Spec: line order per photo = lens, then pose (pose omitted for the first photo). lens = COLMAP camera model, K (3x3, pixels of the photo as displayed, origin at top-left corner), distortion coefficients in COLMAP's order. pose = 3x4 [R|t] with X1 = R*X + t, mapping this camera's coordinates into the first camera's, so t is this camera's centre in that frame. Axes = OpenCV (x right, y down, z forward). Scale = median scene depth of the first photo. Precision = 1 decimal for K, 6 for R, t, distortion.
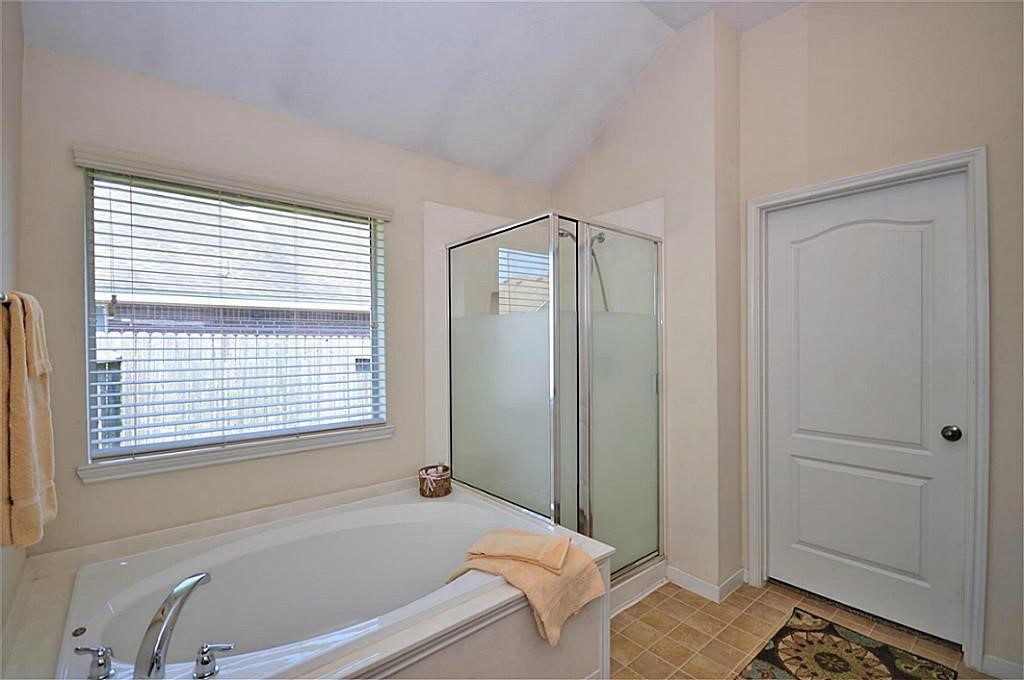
lens RADIAL K [[461.4, 0, 515.6], [0, 461.4, 345.4], [0, 0, 1]] dist [0.034258, -0.022527]
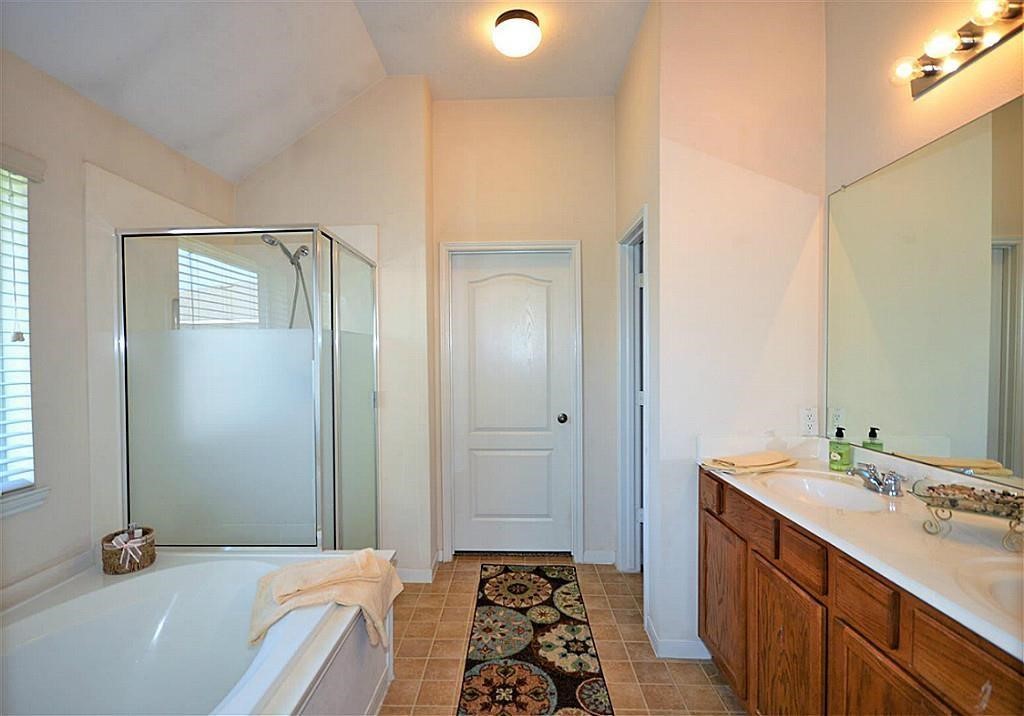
lens RADIAL K [[501.0, 0, 506.7], [0, 501.0, 364.0], [0, 0, 1]] dist [0.000357, -0.000702]
pose [[0.667610, -0.010360, 0.744439, -0.423354], [0.010175, 0.999937, 0.004791, -0.003694], [-0.744442, 0.004376, 0.667673, 0.015465]]
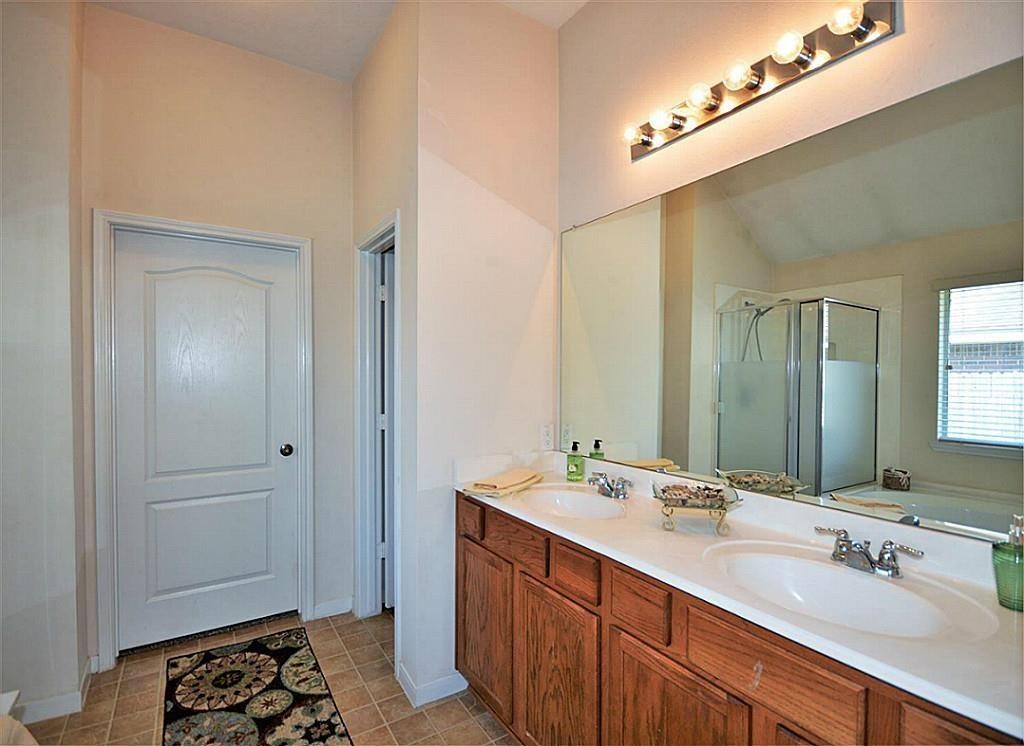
lens RADIAL K [[498.0, 0, 528.4], [0, 498.0, 382.0], [0, 0, 1]] dist [0.017230, -0.015371]
pose [[0.116812, -0.007862, 0.993123, -0.349537], [0.006458, 0.999954, 0.007156, -0.007152], [-0.993133, 0.005578, 0.116857, 0.163193]]
